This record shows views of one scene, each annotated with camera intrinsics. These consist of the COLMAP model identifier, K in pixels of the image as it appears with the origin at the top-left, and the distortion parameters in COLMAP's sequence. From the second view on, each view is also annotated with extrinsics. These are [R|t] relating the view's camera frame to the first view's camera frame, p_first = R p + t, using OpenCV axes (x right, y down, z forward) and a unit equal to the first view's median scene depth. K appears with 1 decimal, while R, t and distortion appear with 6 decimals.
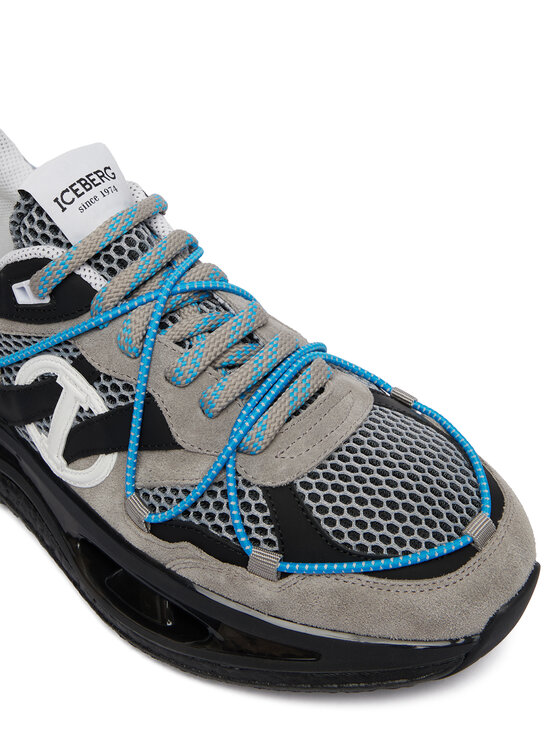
lens RADIAL K [[1183.1, 0, 280.0], [0, 1183.1, 373.0], [0, 0, 1]] dist [-0.007366, -0.008062]
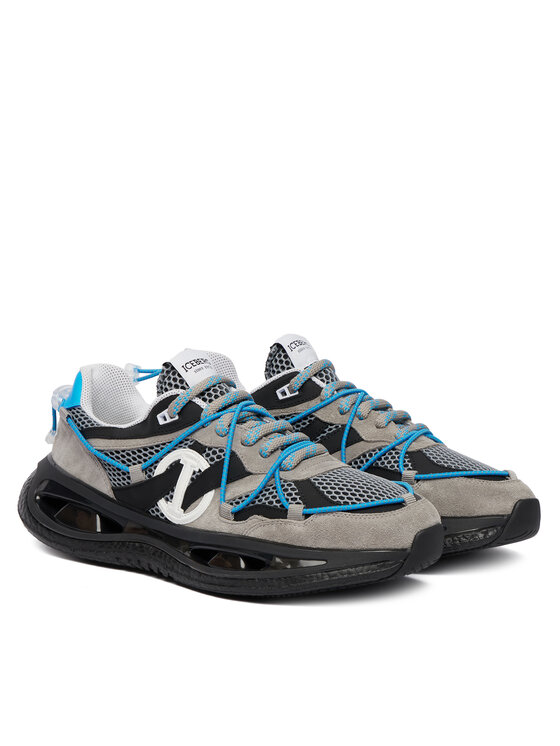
lens RADIAL K [[1357.5, 0, 280.0], [0, 1357.5, 373.0], [0, 0, 1]] dist [-0.002693, 0.000461]
pose [[0.999514, -0.030850, 0.004525, -0.039309], [0.029623, 0.894268, -0.446550, 0.872741], [0.009730, 0.446467, 0.894747, -1.005721]]
